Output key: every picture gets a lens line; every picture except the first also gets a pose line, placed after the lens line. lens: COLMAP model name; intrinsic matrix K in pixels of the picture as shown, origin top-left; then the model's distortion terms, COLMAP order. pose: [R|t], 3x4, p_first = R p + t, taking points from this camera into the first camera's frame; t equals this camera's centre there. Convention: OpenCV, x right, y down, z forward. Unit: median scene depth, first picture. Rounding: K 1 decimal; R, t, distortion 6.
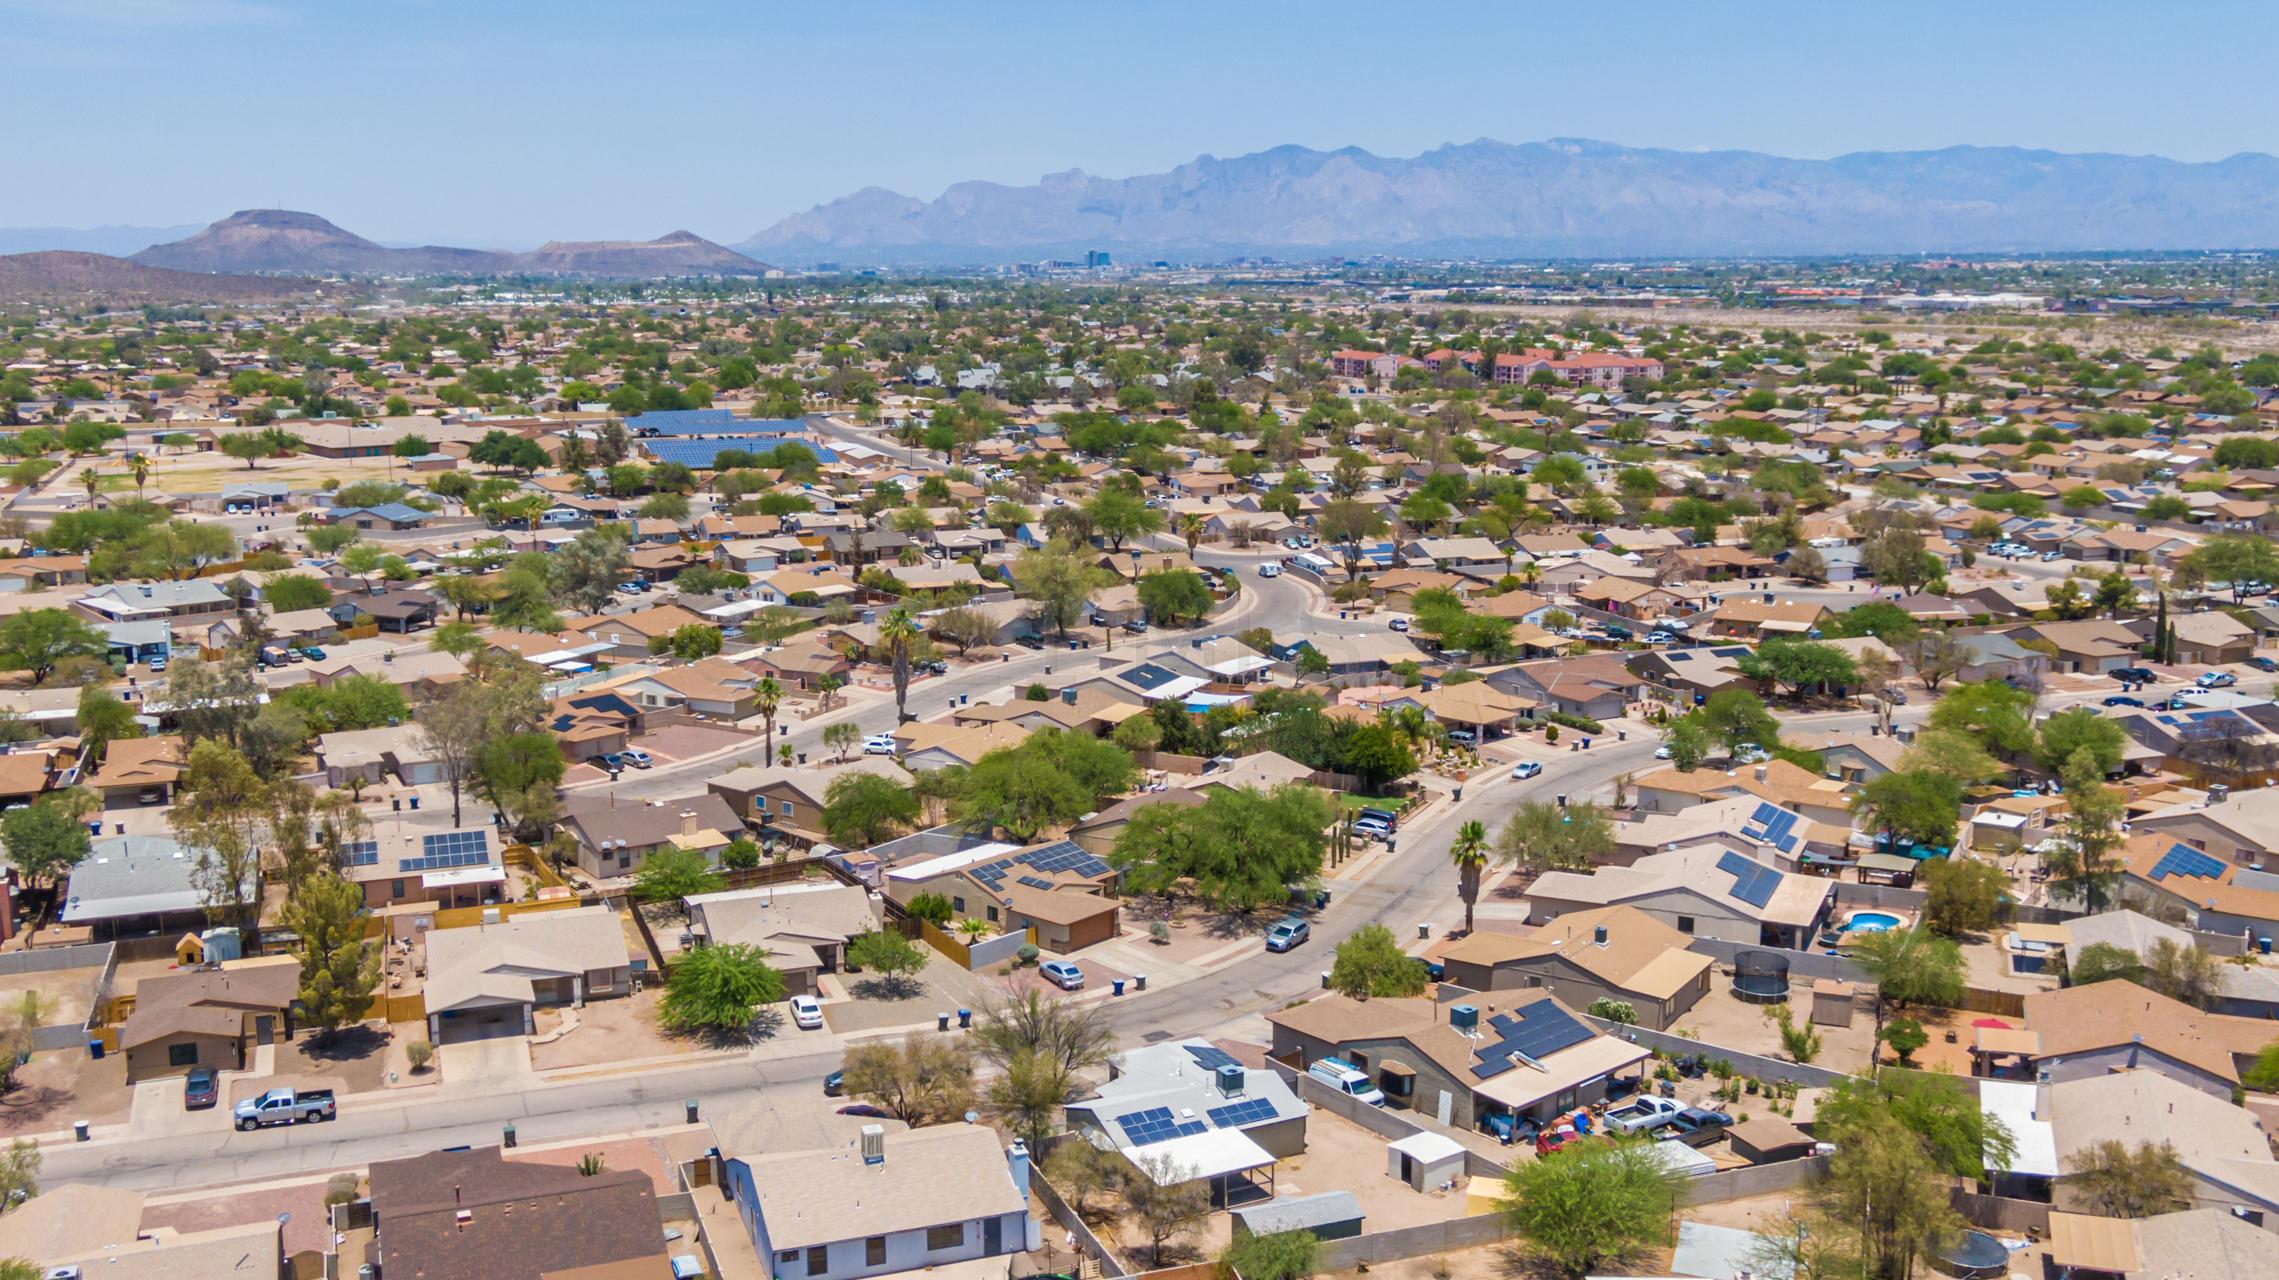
lens RADIAL K [[2255.2, 0, 1139.5], [0, 2255.2, 640.0], [0, 0, 1]] dist [0.026939, 0.032429]
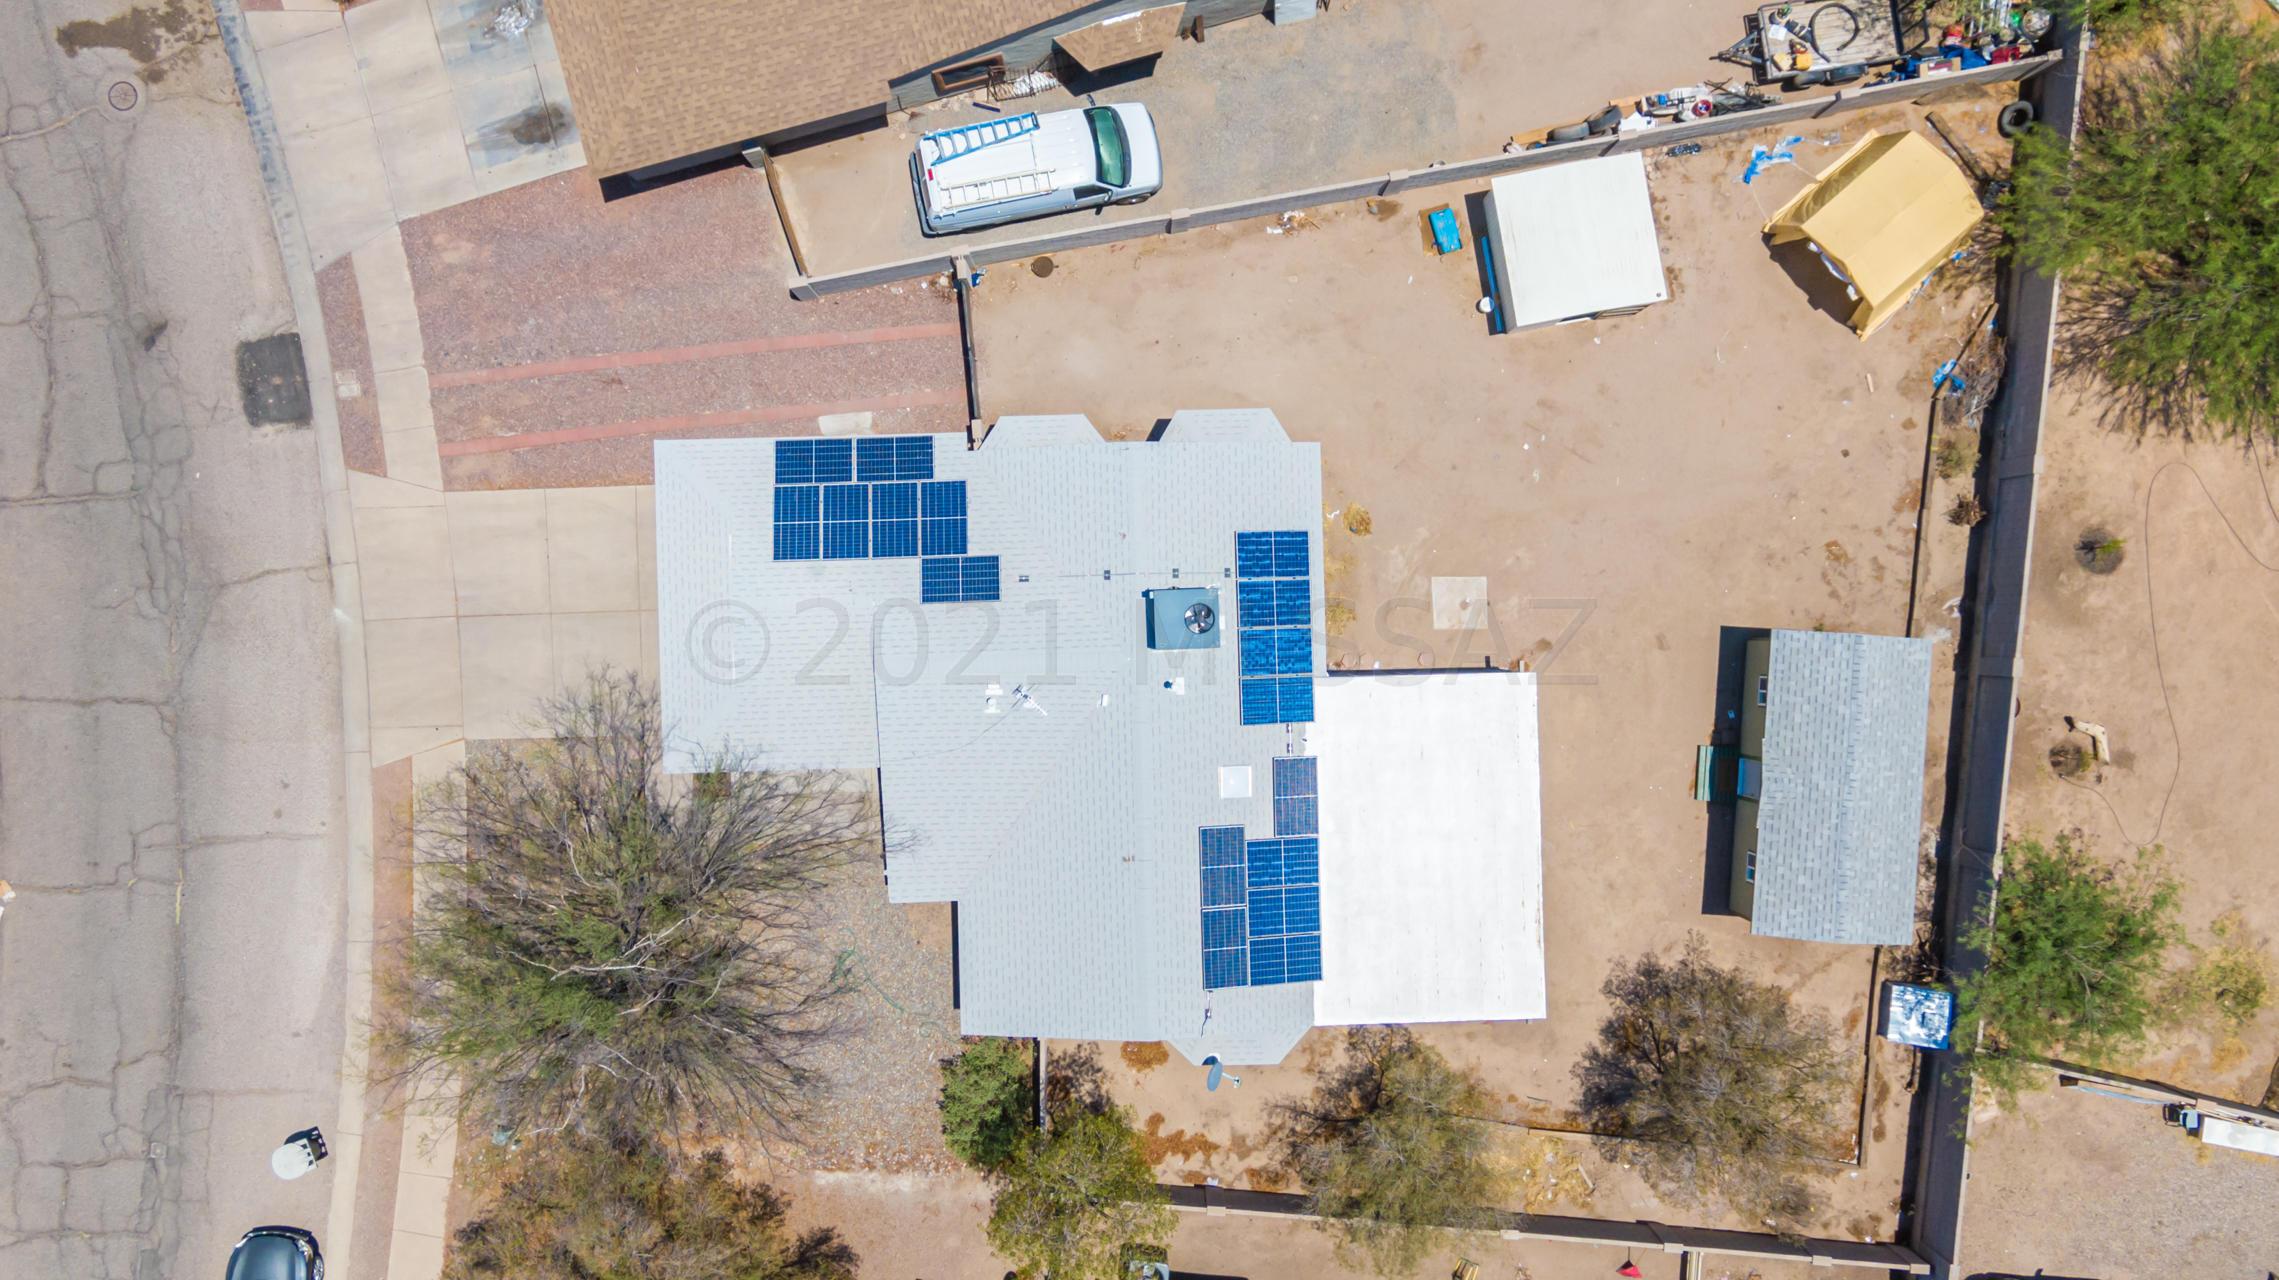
lens RADIAL K [[2255.2, 0, 1139.5], [0, 2255.2, 640.0], [0, 0, 1]] dist [0.026939, 0.032429]
pose [[0.449880, -0.893089, -0.000268, 0.017421], [0.156347, 0.078462, 0.984581, -0.076484], [-0.879297, -0.442985, 0.174931, 0.484349]]
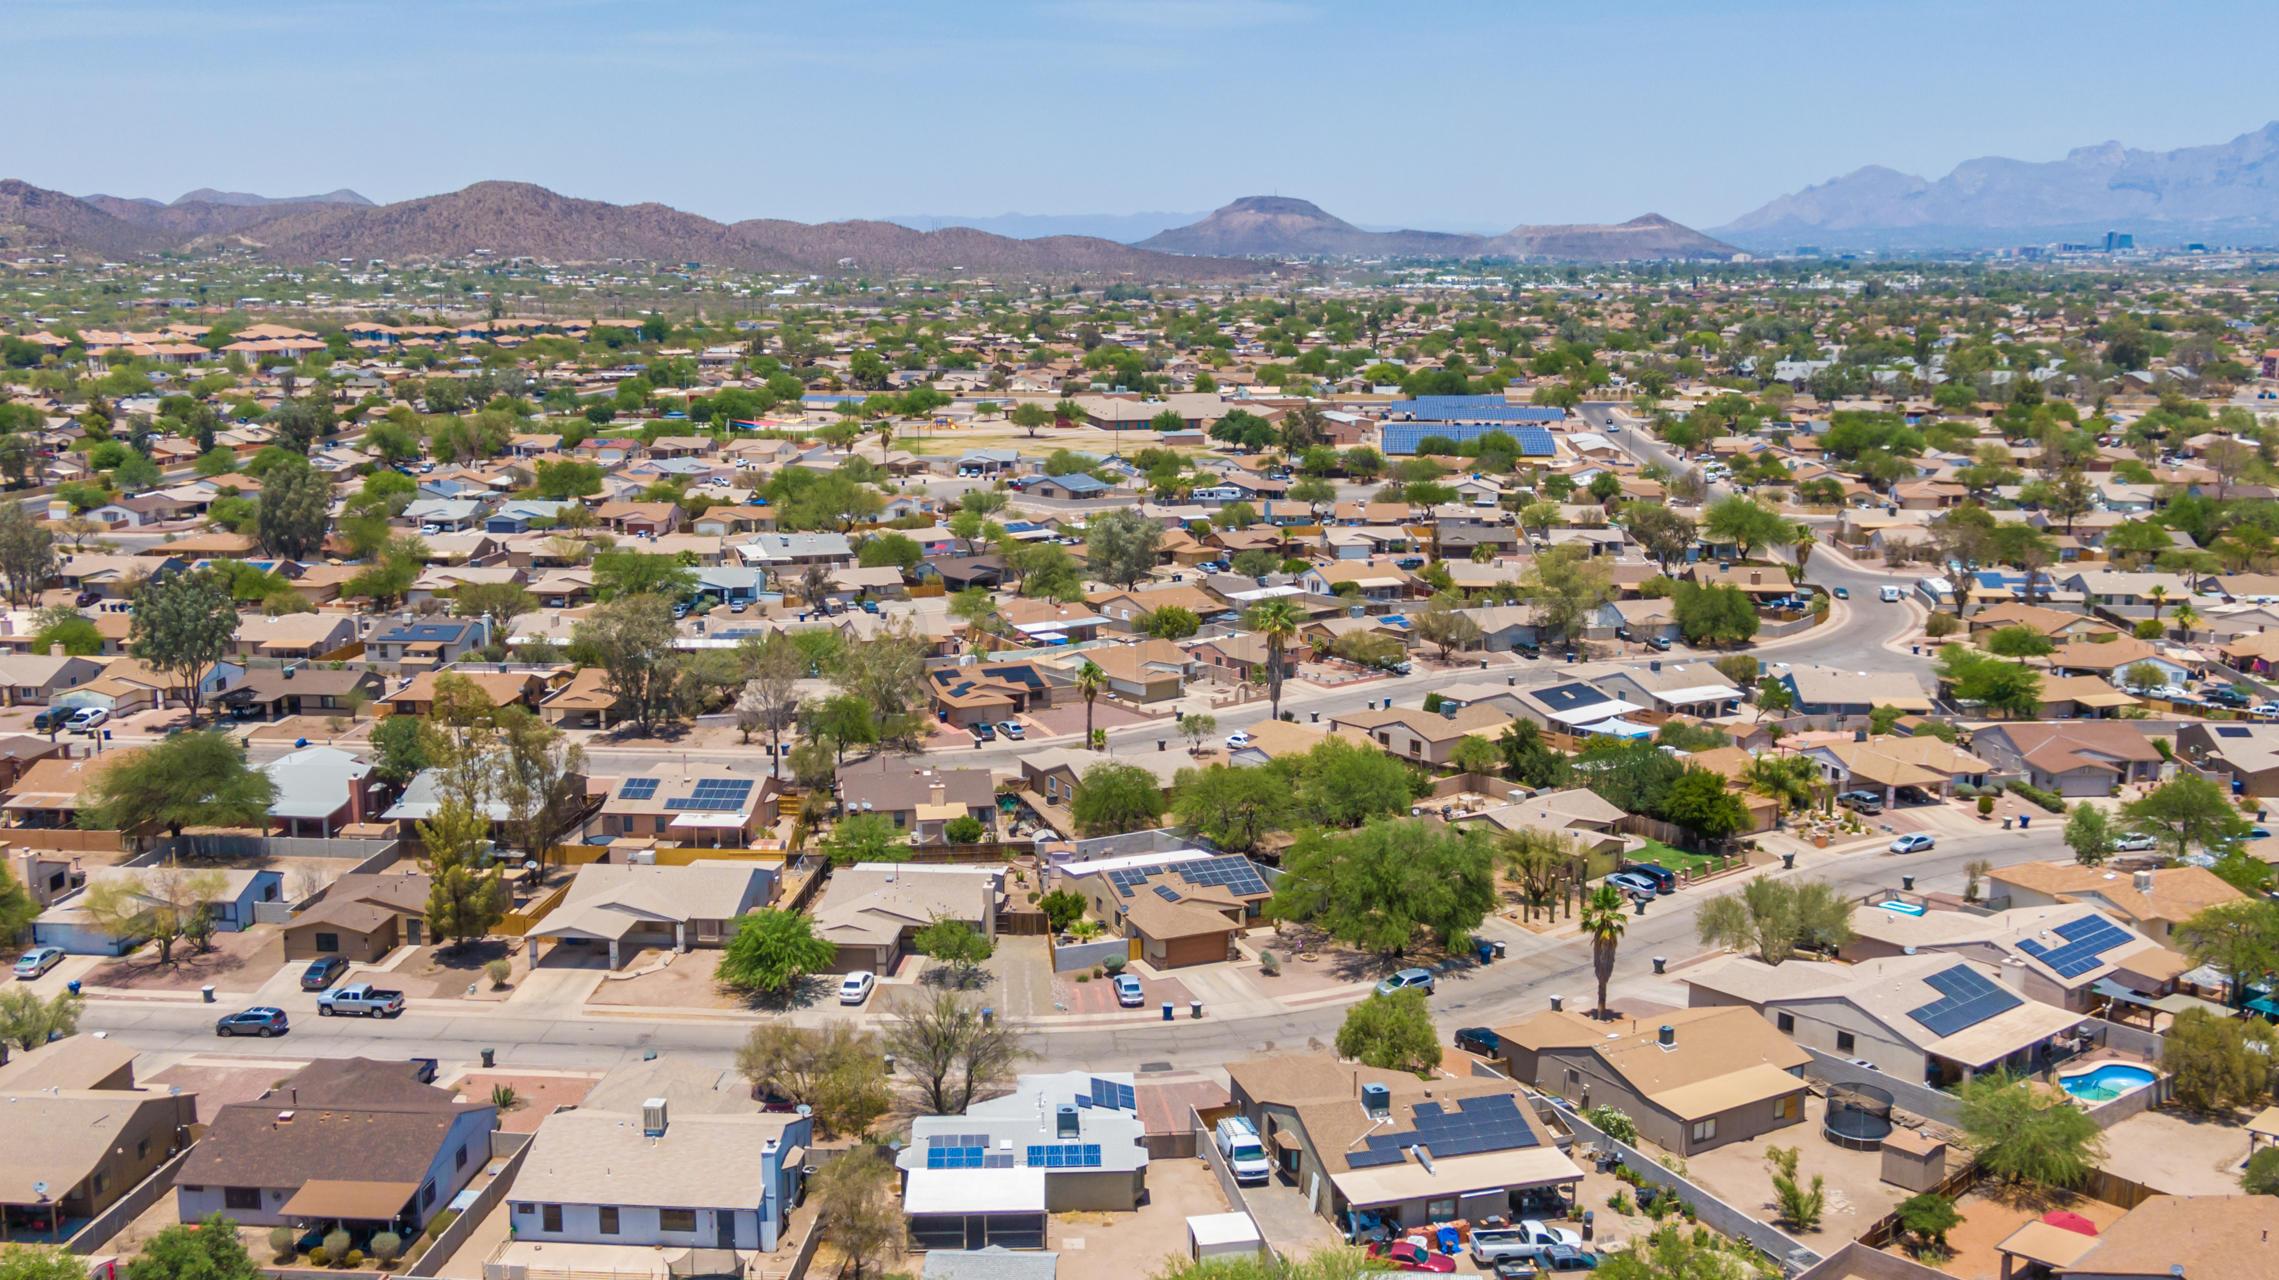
lens RADIAL K [[2255.2, 0, 1139.5], [0, 2255.2, 640.0], [0, 0, 1]] dist [0.026939, 0.032429]
pose [[0.898365, 0.079880, -0.431926, 0.236601], [-0.076568, 0.996749, 0.025084, -0.016462], [0.432526, 0.010537, 0.901560, 0.079517]]
